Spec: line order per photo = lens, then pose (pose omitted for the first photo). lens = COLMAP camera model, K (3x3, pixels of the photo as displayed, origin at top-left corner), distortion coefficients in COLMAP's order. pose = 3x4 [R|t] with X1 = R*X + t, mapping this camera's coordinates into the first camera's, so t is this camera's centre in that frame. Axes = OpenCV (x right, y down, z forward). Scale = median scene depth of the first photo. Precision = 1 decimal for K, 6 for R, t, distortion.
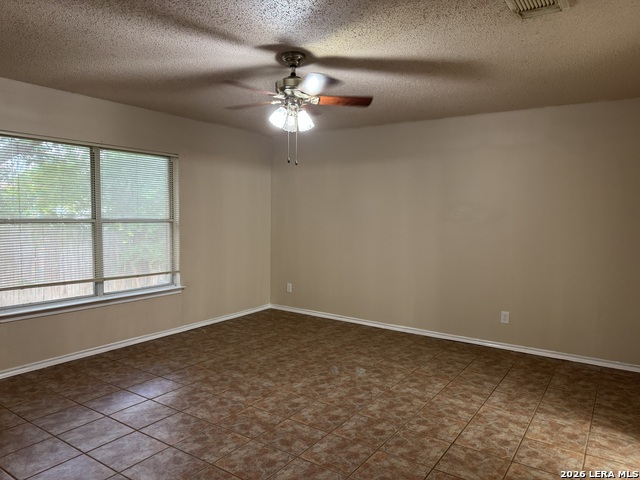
lens RADIAL K [[454.2, 0, 319.8], [0, 454.2, 240.5], [0, 0, 1]] dist [0.036473, -0.018761]
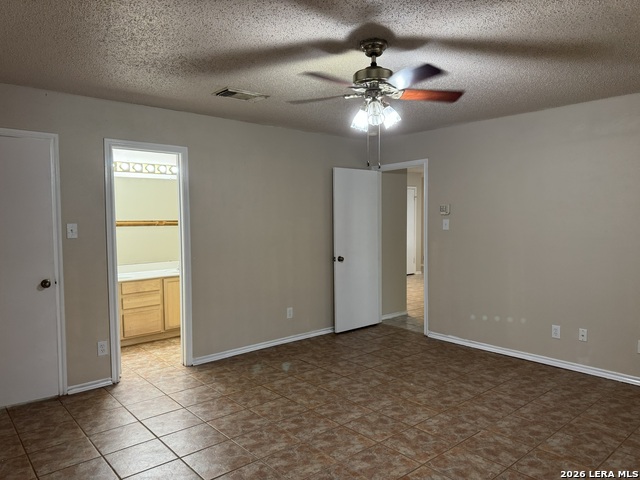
lens RADIAL K [[454.2, 0, 320.3], [0, 454.2, 240.1], [0, 0, 1]] dist [0.036473, -0.018761]
pose [[-0.965337, -0.020653, 0.260188, -0.197202], [0.011016, 0.992752, 0.119673, -0.142921], [-0.260774, 0.118391, -0.958113, 1.948197]]
